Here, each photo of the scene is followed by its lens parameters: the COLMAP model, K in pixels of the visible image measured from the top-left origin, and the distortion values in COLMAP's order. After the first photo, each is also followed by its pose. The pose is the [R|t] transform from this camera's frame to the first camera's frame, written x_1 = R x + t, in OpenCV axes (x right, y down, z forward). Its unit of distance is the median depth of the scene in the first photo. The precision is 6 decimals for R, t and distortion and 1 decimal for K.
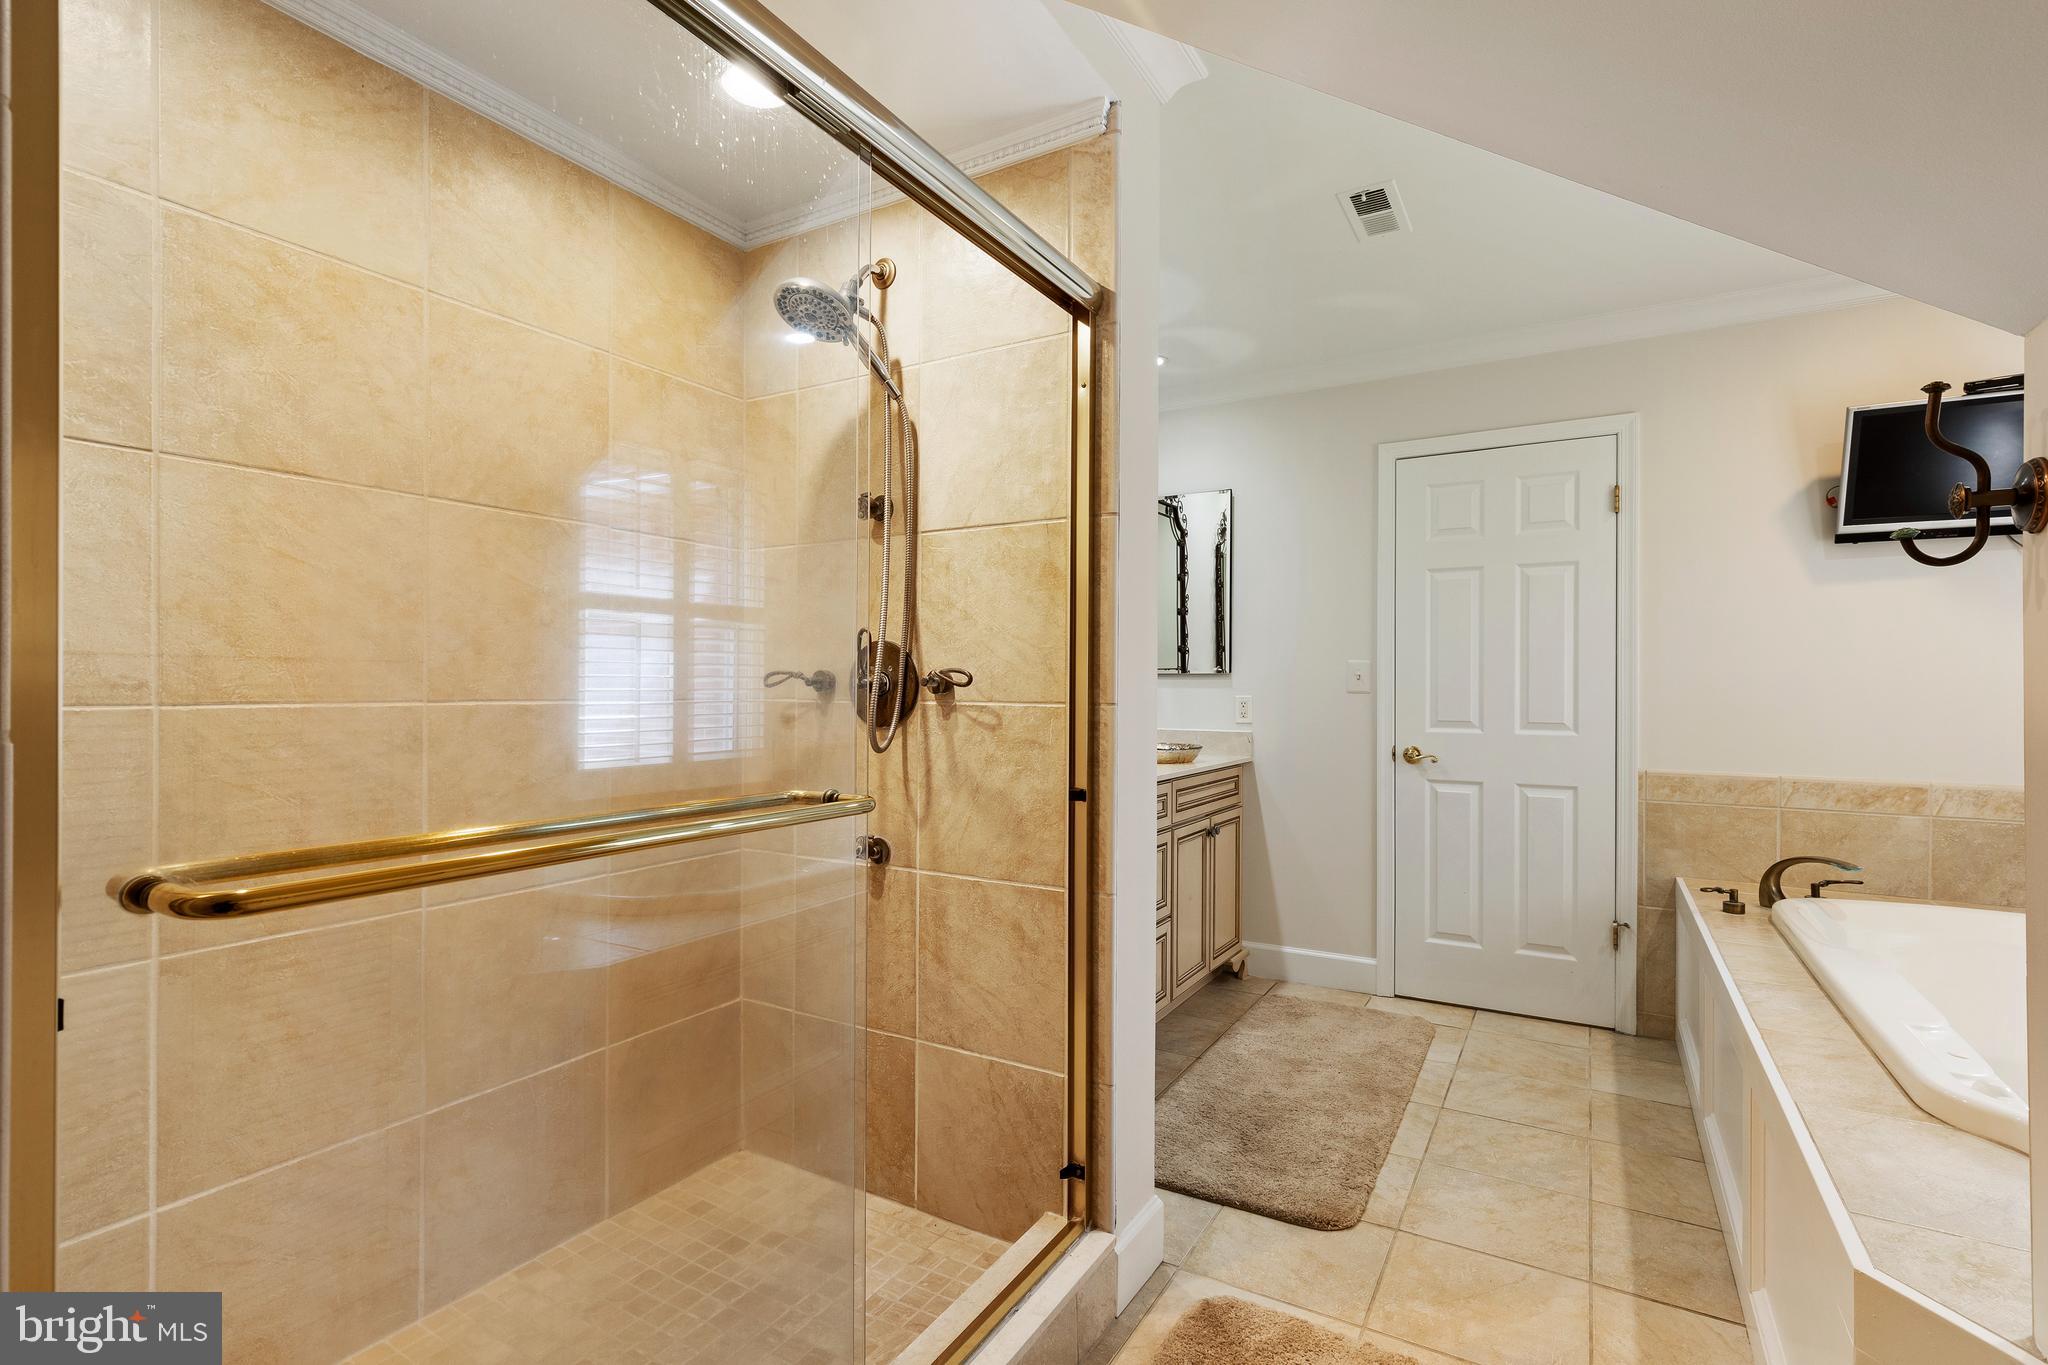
lens RADIAL K [[924.4, 0, 1032.6], [0, 924.4, 684.3], [0, 0, 1]] dist [0.002268, -0.000170]
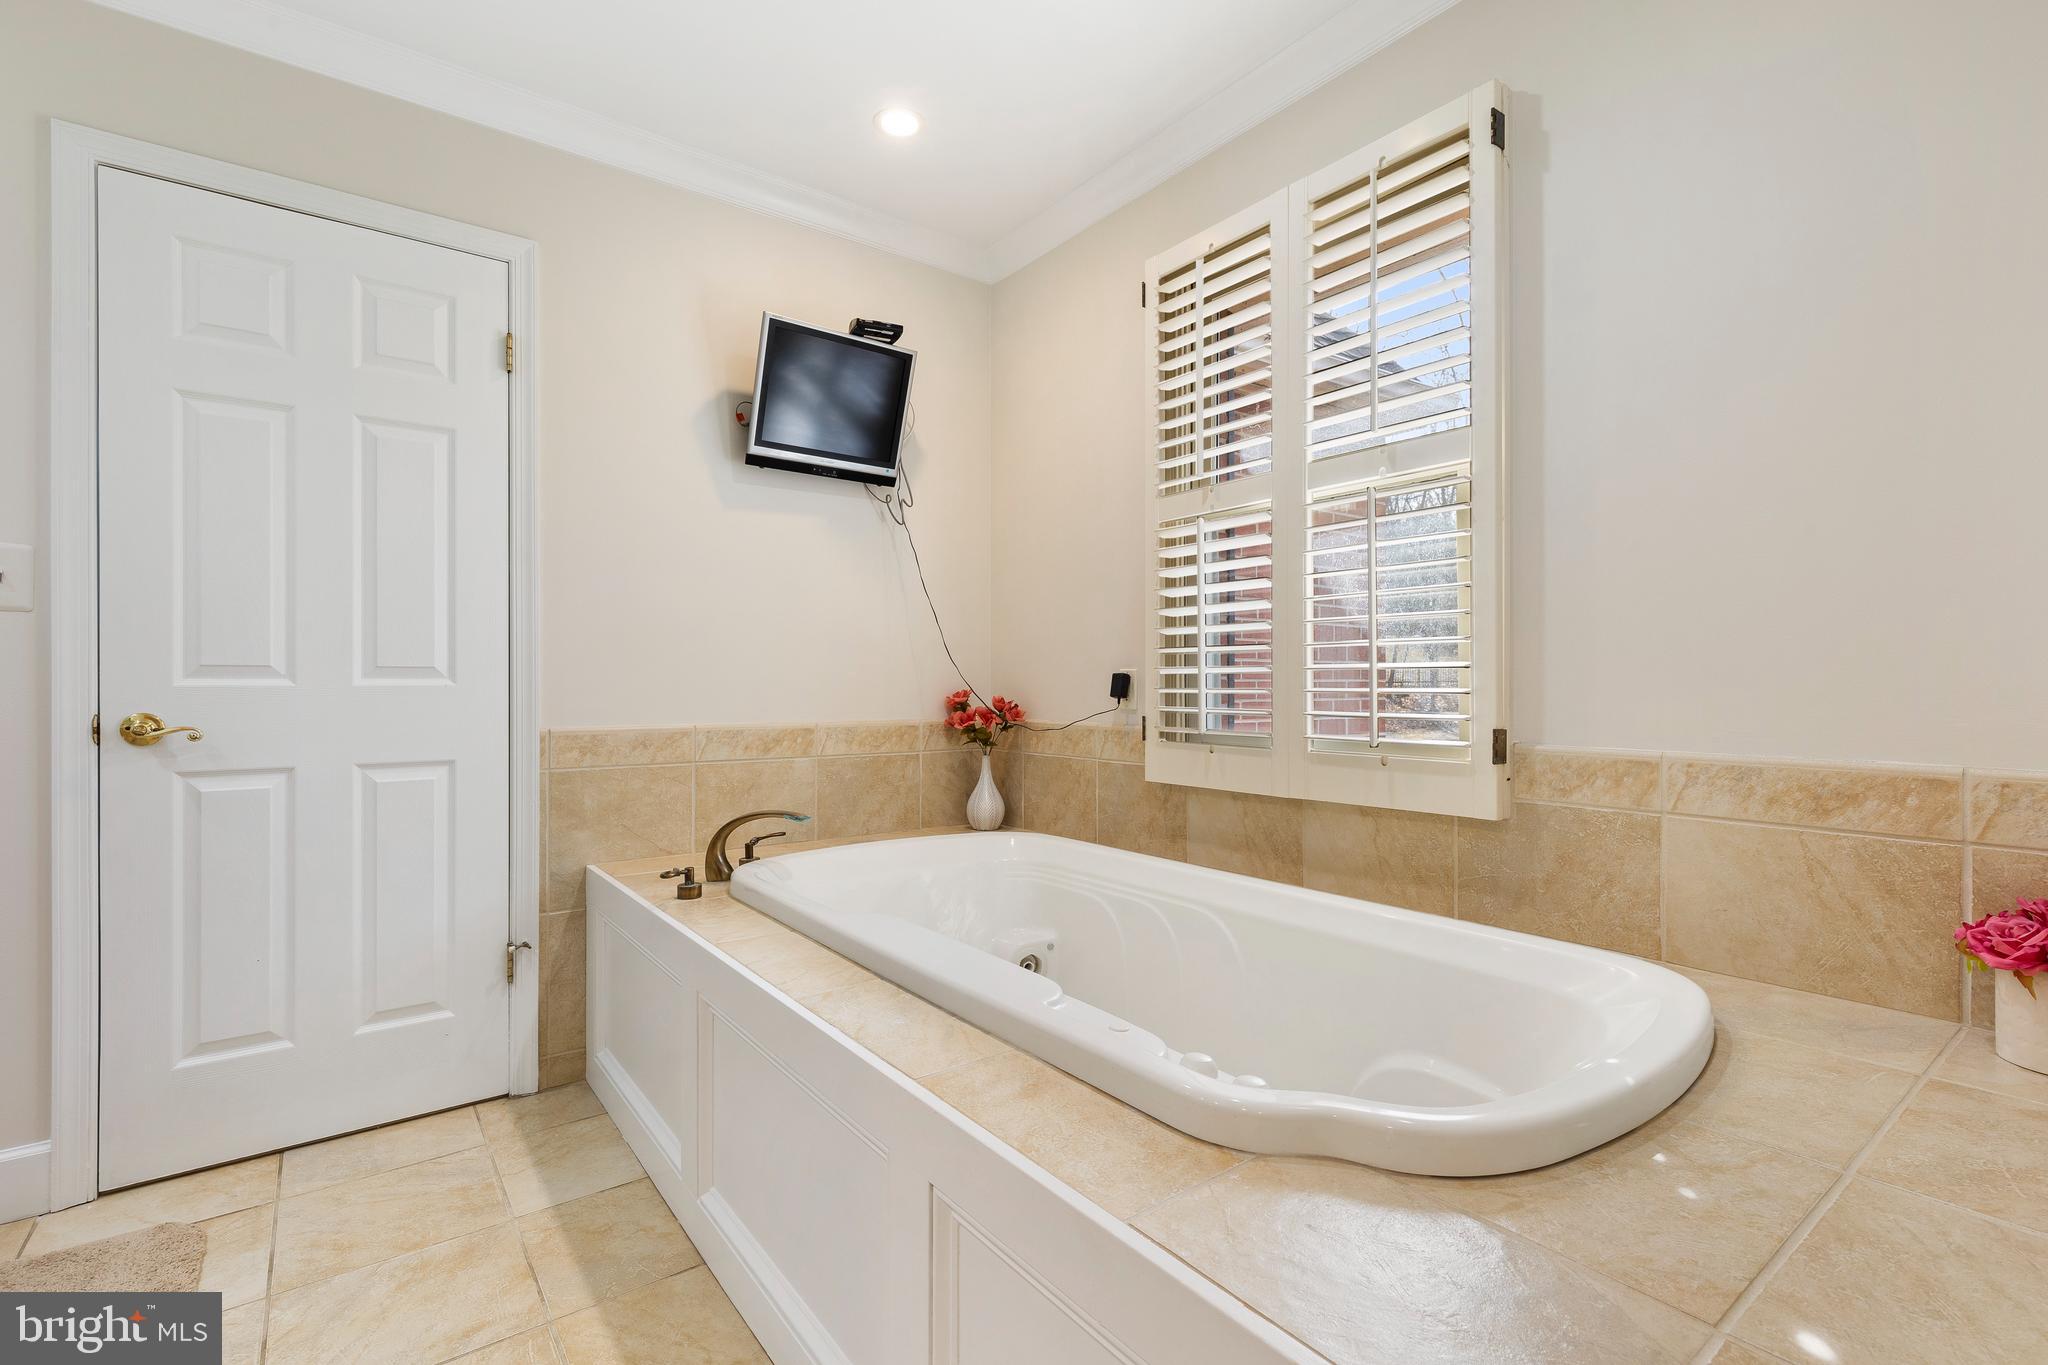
lens RADIAL K [[924.4, 0, 1032.6], [0, 924.4, 684.3], [0, 0, 1]] dist [0.002268, -0.000170]
pose [[0.373637, -0.005234, 0.927560, 0.122543], [-0.003503, 0.999969, 0.007054, 0.051157], [-0.927568, -0.005884, 0.373607, 0.369946]]
